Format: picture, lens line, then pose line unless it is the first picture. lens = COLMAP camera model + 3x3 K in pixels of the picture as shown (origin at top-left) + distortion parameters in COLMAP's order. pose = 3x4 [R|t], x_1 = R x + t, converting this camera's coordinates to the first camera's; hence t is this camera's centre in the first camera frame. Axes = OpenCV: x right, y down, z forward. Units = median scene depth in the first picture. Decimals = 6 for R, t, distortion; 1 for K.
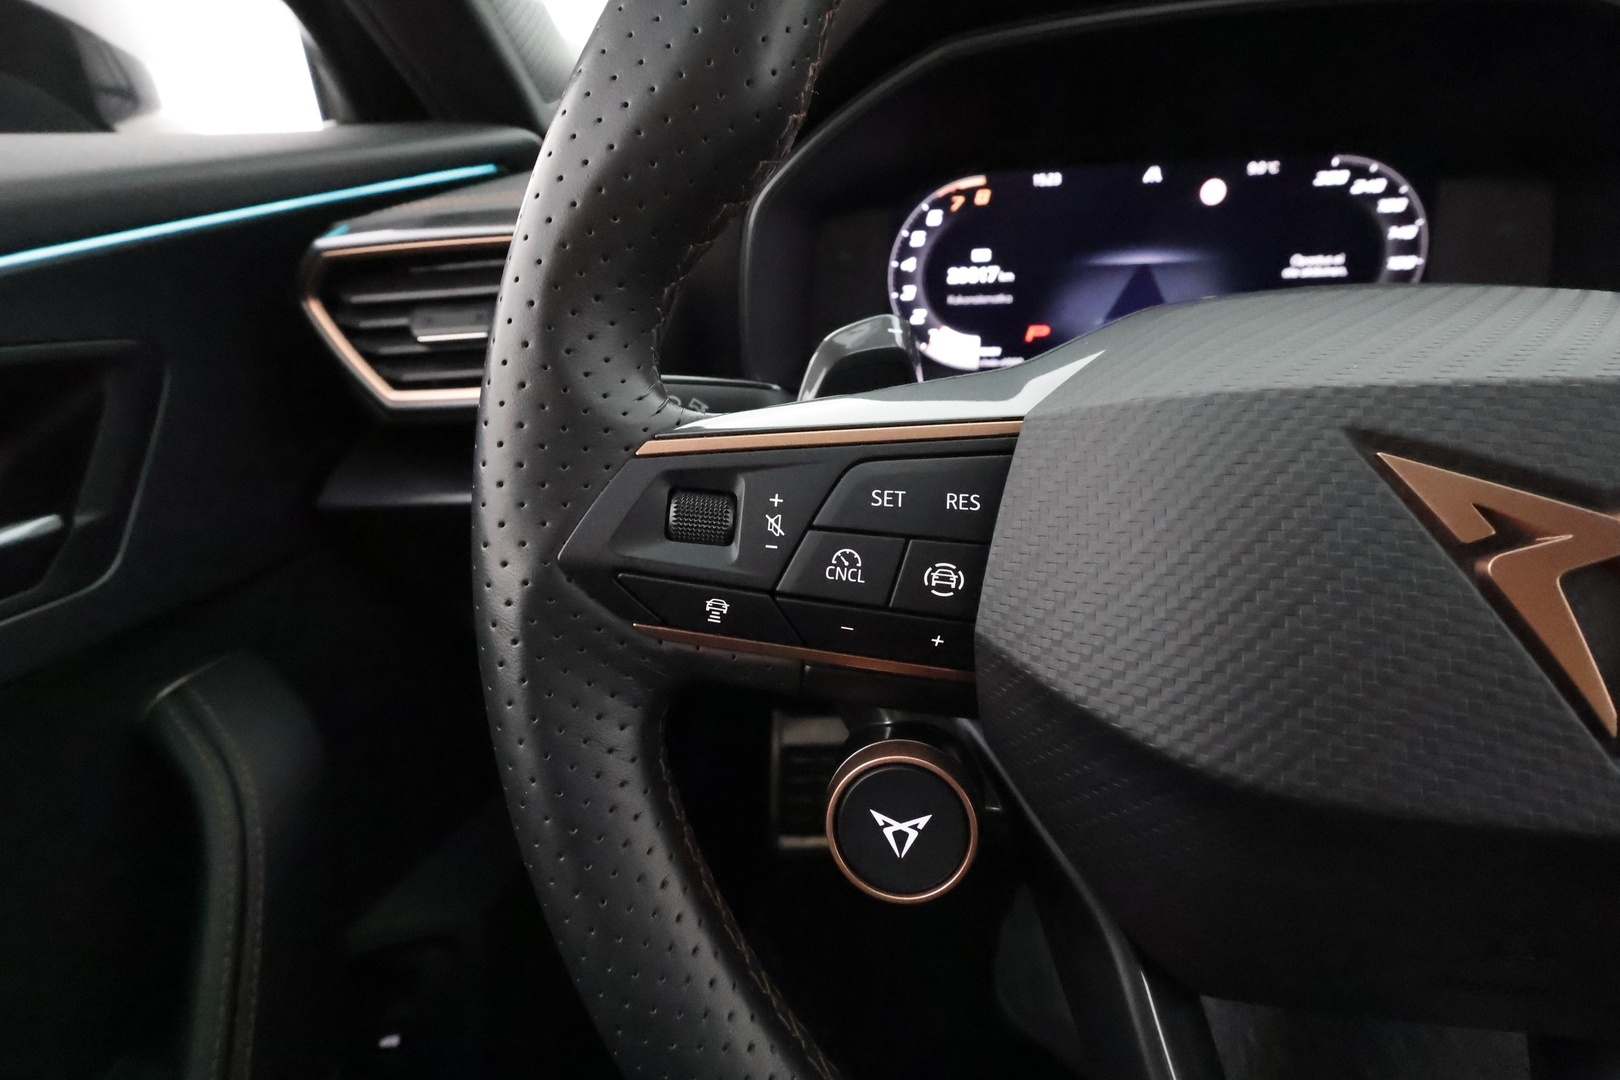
lens RADIAL K [[740.1, 0, 799.4], [0, 740.1, 553.8], [0, 0, 1]] dist [-0.027038, 0.000156]
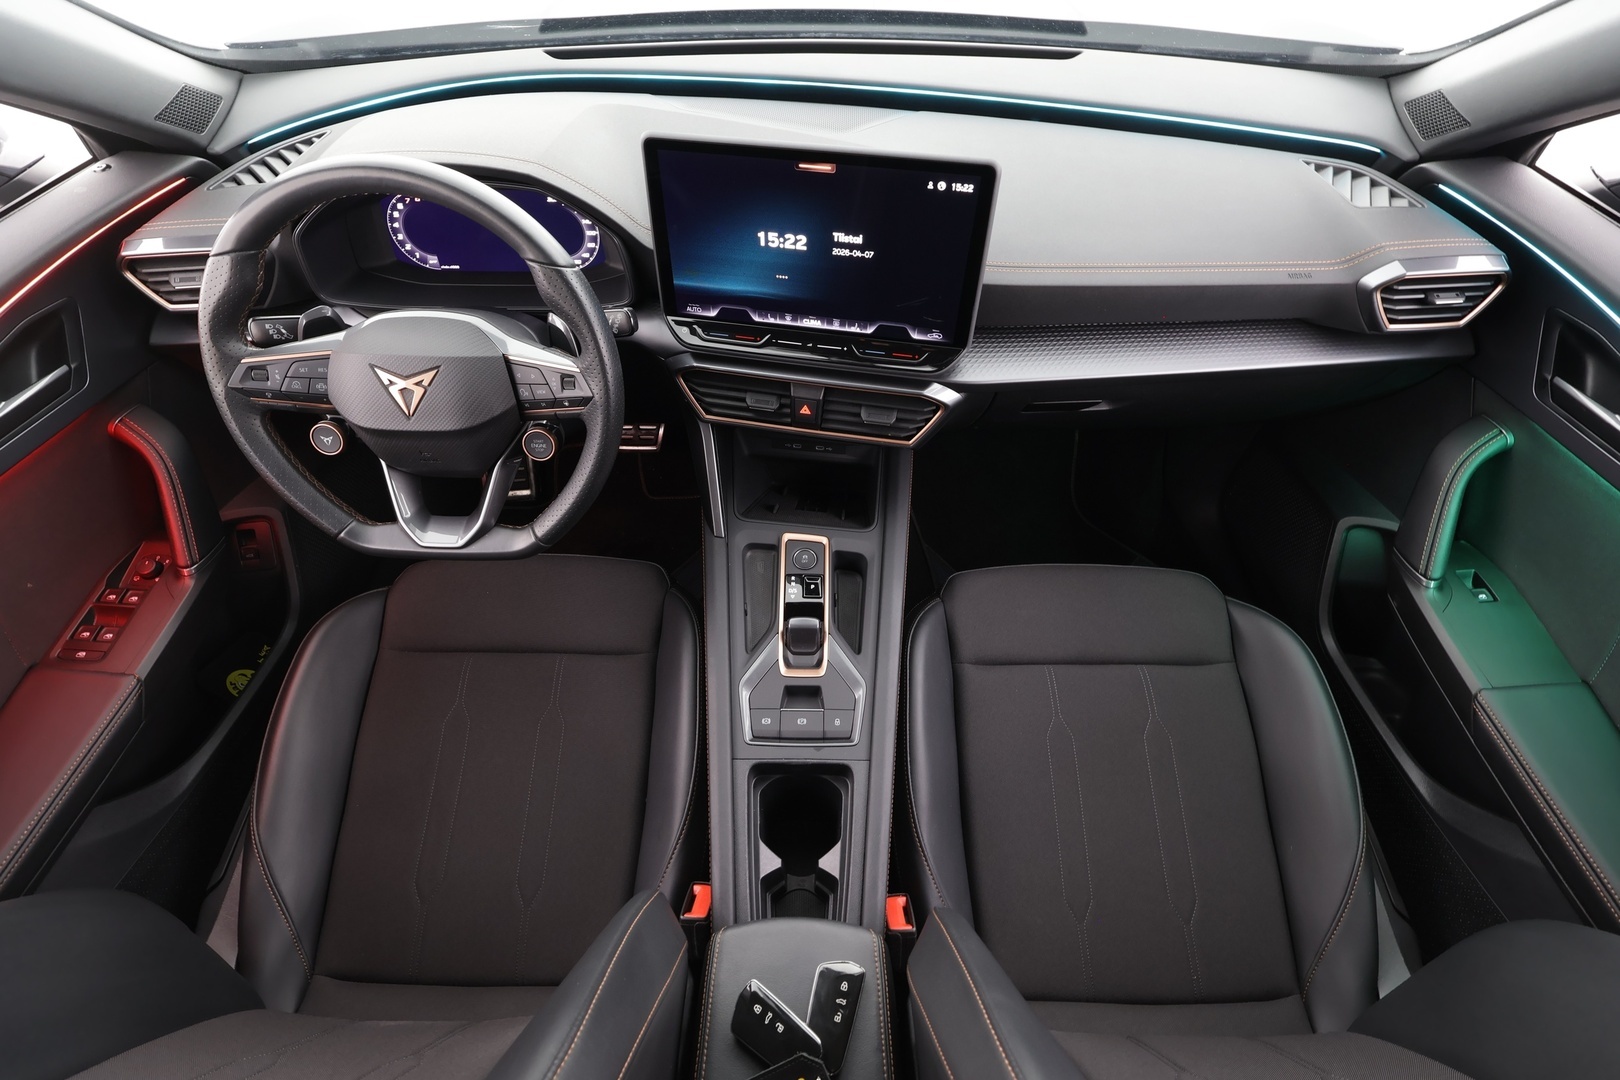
lens RADIAL K [[756.8, 0, 810.0], [0, 756.8, 540.0], [0, 0, 1]] dist [-0.001676, 0.000391]
pose [[0.987733, -0.053668, 0.146641, 2.446691], [-0.004575, 0.928735, 0.370717, -0.837093], [-0.156086, -0.366840, 0.917096, -4.155675]]
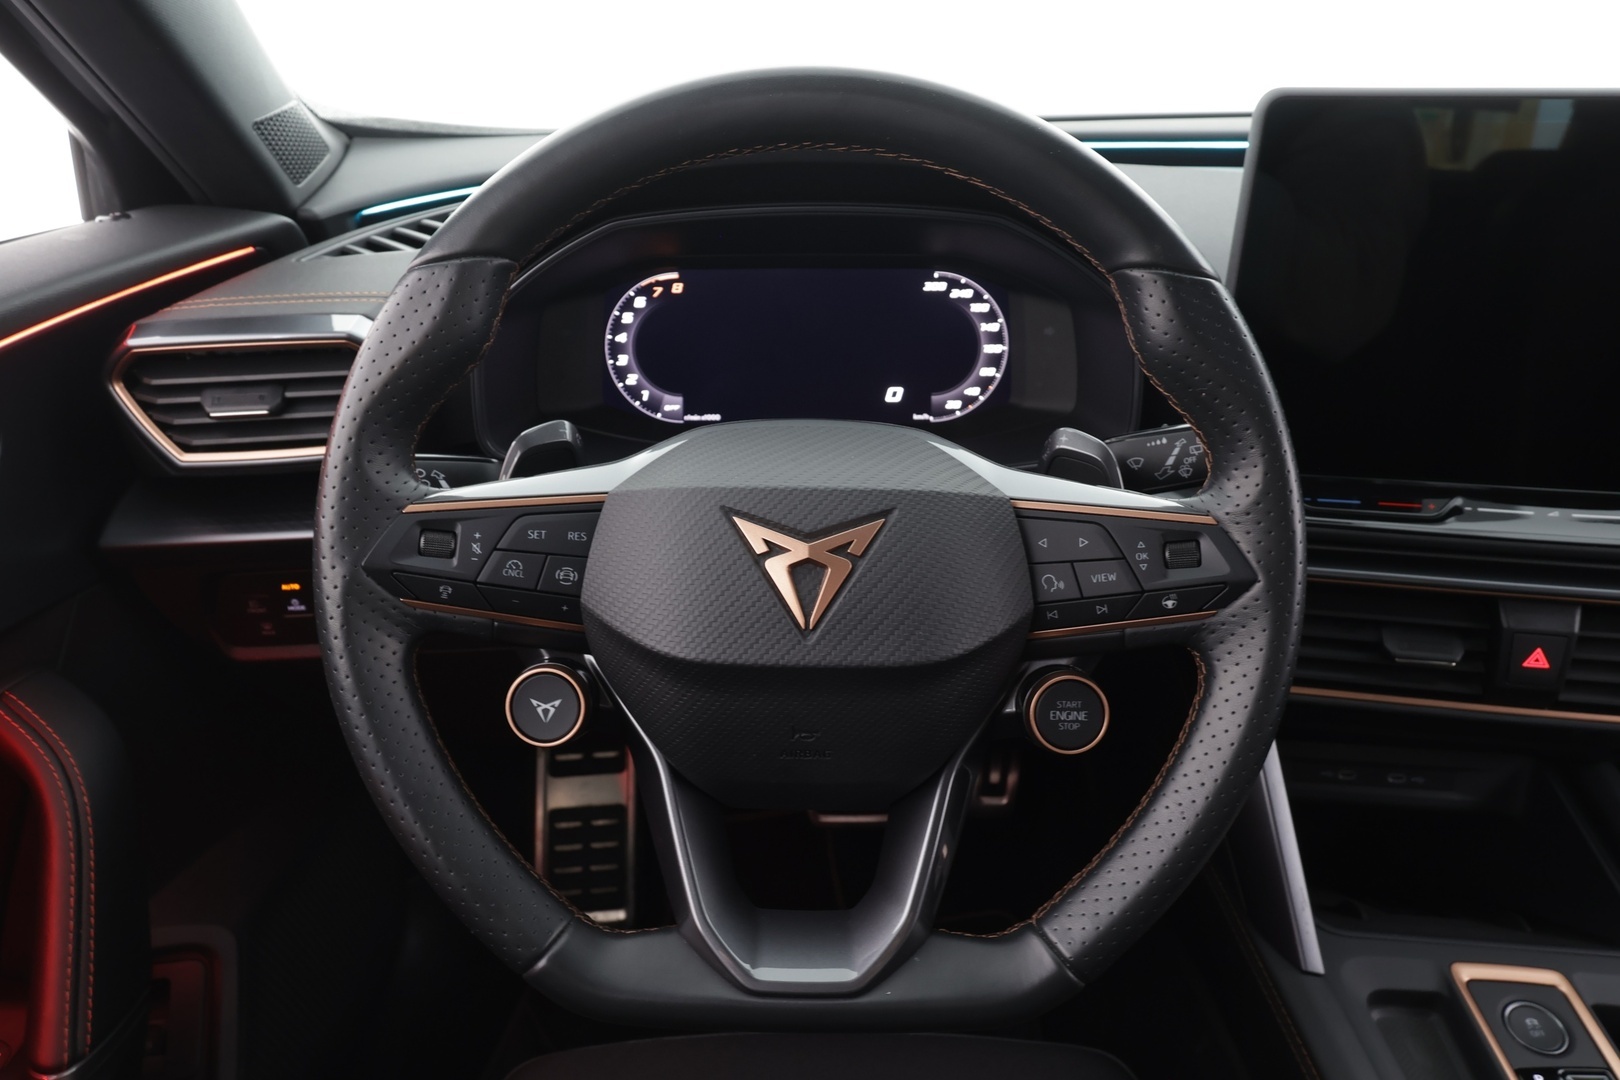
lens RADIAL K [[1108.5, 0, 802.7], [0, 1108.5, 540.1], [0, 0, 1]] dist [-0.000009, -0.001909]
pose [[0.986368, -0.000873, 0.164550, 0.321542], [0.008176, 0.999011, -0.043709, 0.072340], [-0.164349, 0.044459, 0.985400, -1.951418]]
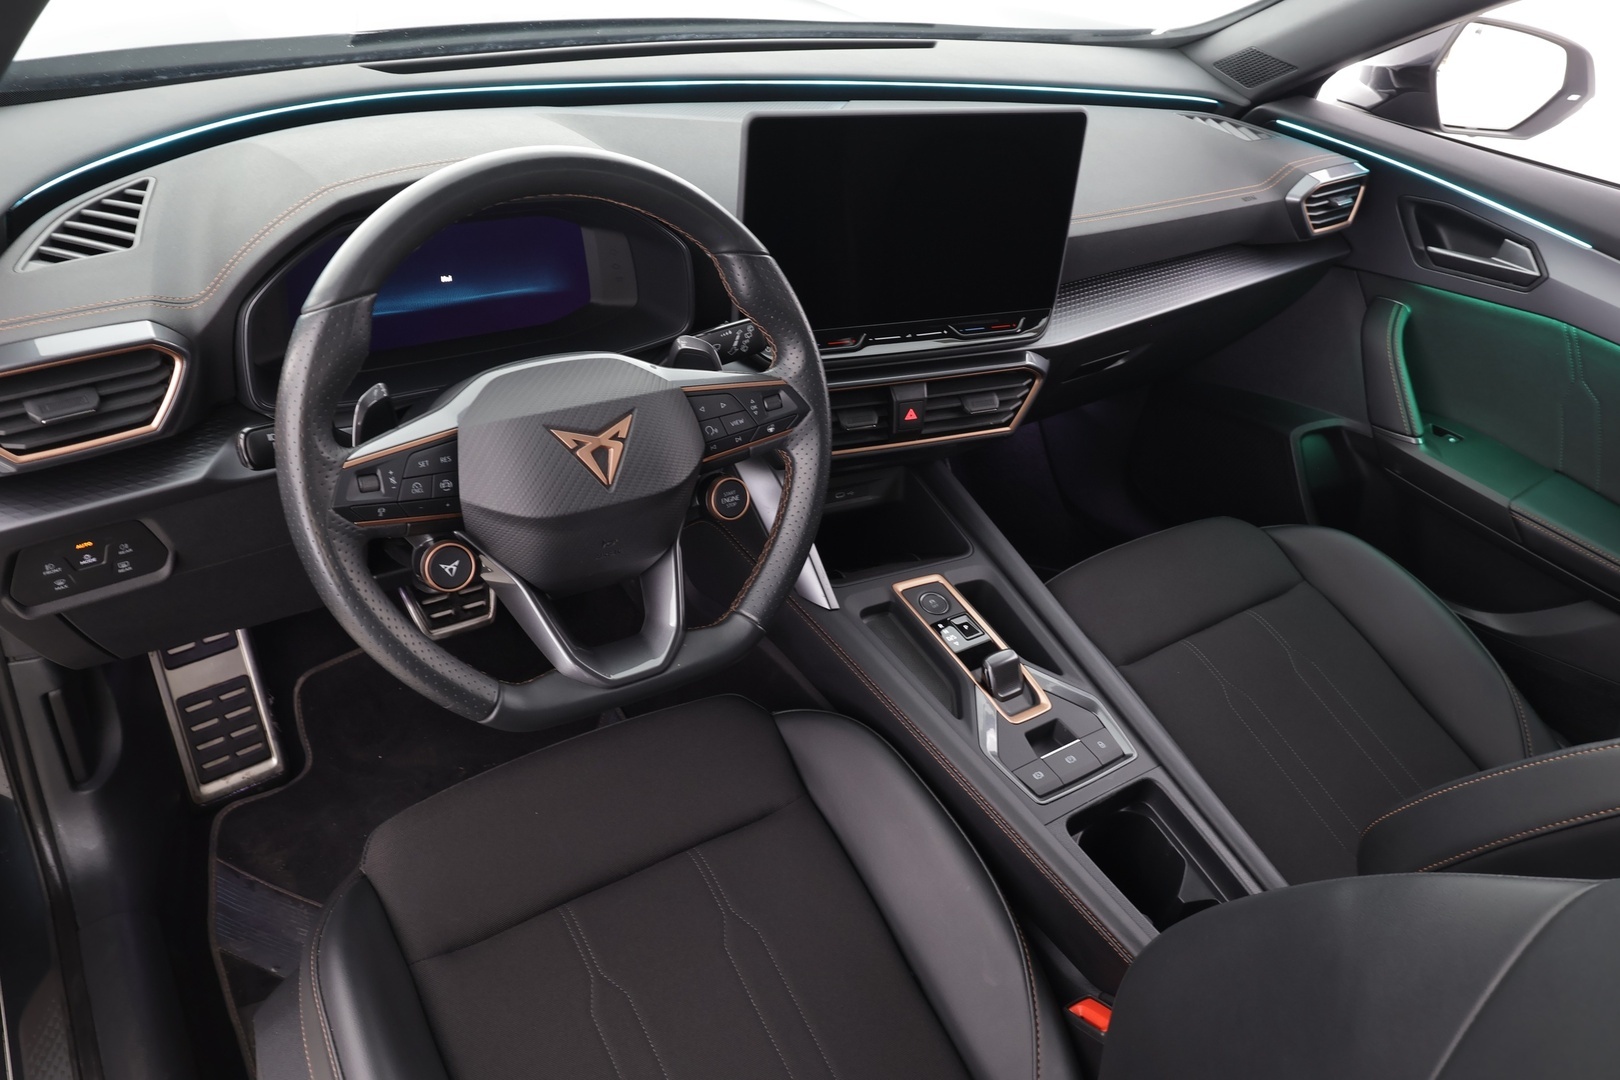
lens RADIAL K [[1150.9, 0, 810.0], [0, 1150.9, 540.0], [0, 0, 1]] dist [0.001348, 0.001441]
pose [[0.724608, -0.260046, 0.638216, -1.811912], [0.174150, 0.965114, 0.195518, -0.414887], [-0.666794, -0.030529, 0.744616, -3.574705]]
